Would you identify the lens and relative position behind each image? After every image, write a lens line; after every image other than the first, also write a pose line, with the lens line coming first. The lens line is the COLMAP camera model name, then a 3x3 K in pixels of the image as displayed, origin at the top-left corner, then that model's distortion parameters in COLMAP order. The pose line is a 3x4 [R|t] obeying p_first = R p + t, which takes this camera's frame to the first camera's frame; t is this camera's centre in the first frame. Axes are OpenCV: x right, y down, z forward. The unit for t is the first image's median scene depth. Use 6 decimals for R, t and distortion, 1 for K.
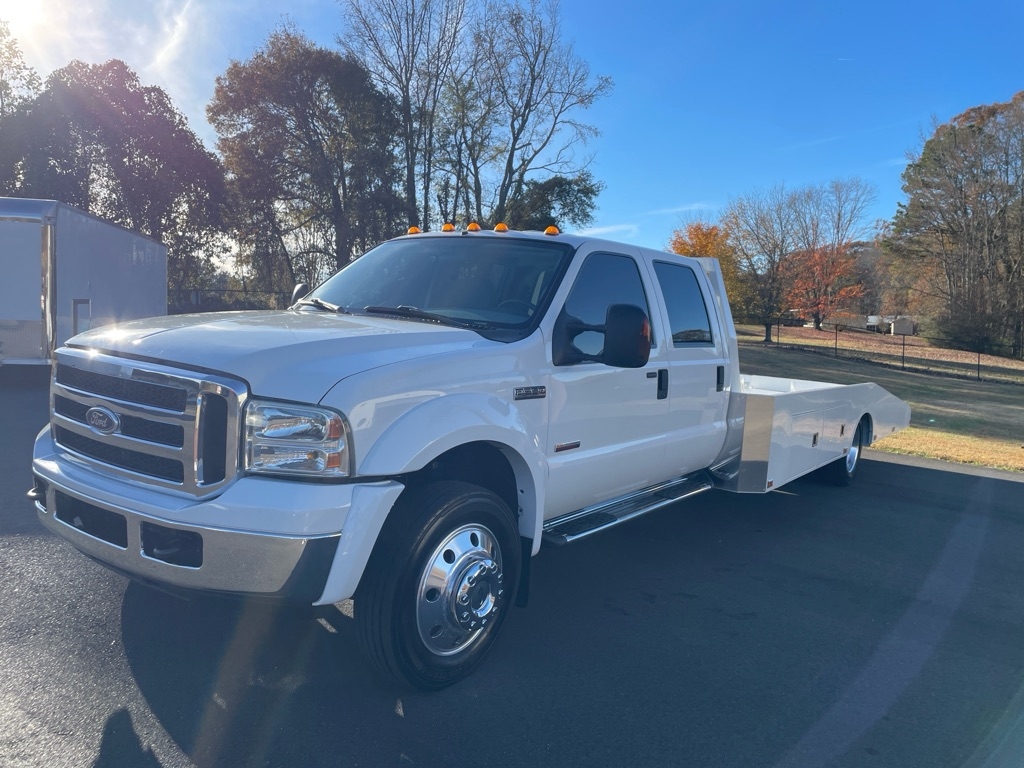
lens RADIAL K [[768.2, 0, 532.5], [0, 768.2, 380.7], [0, 0, 1]] dist [0.027375, -0.043012]
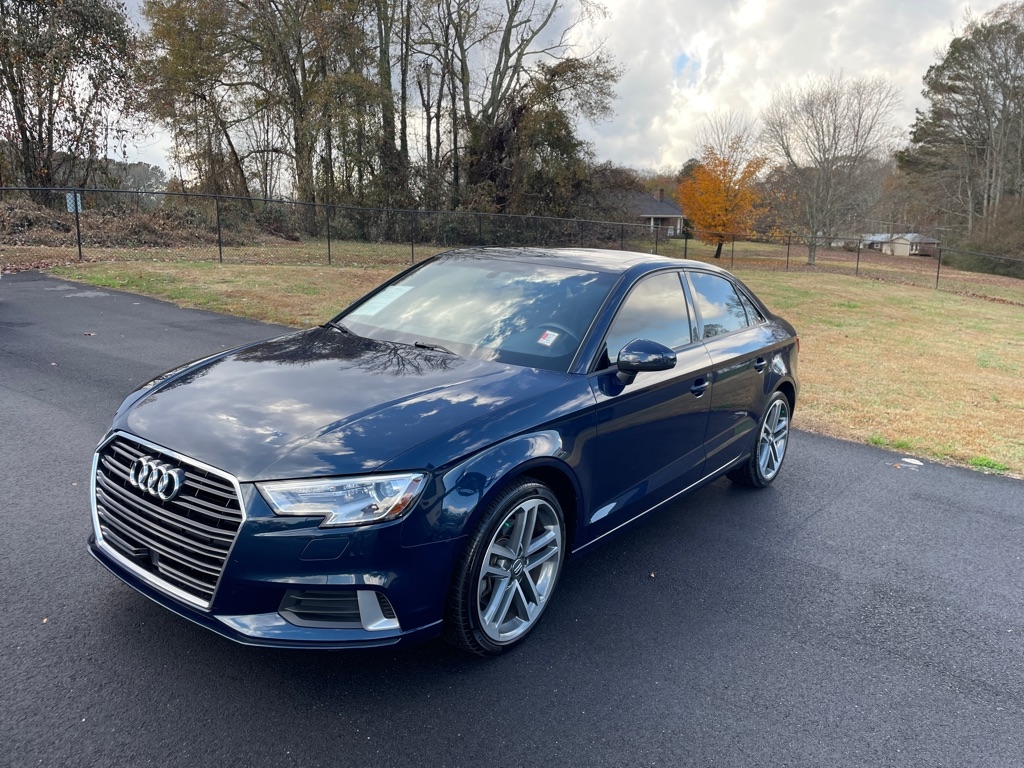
lens RADIAL K [[768.2, 0, 533.2], [0, 768.2, 379.0], [0, 0, 1]] dist [0.027375, -0.043012]
pose [[0.999275, 0.003308, 0.037934, -0.029826], [-0.007392, 0.994119, 0.108037, -0.014641], [-0.037354, -0.108239, 0.993423, 0.137899]]
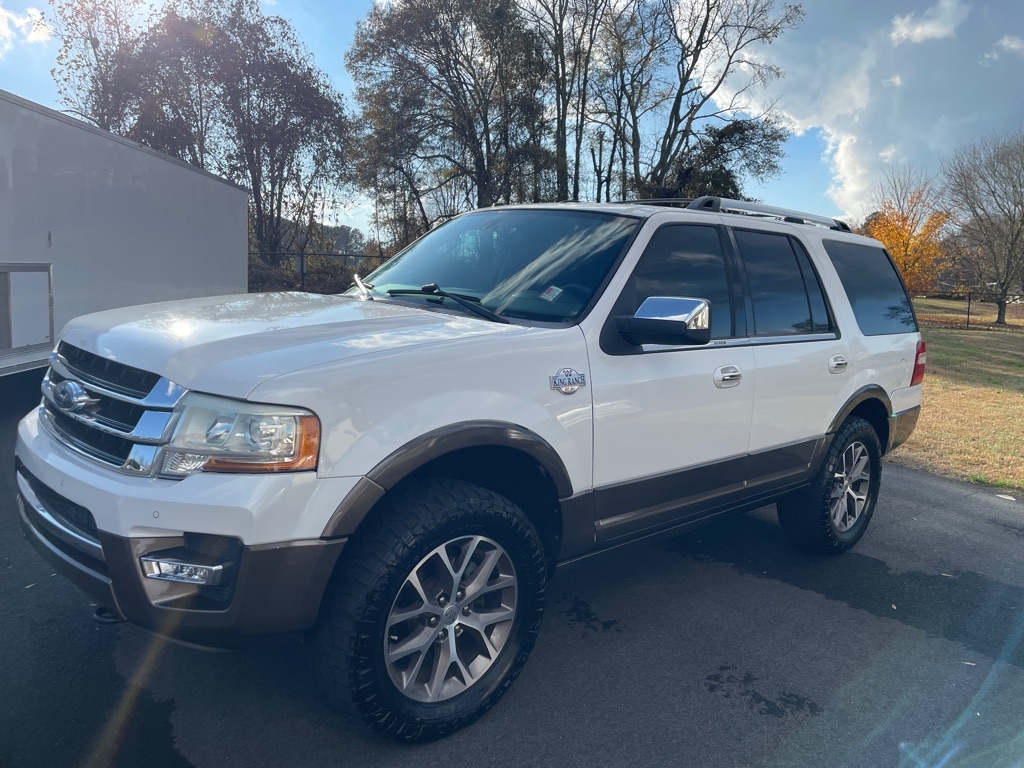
lens RADIAL K [[768.2, 0, 532.5], [0, 768.2, 369.5], [0, 0, 1]] dist [0.027375, -0.043012]
pose [[0.983552, 0.031405, -0.177876, -0.024412], [-0.026576, 0.999212, 0.029467, -0.013265], [0.178661, -0.024255, 0.983612, 0.114282]]
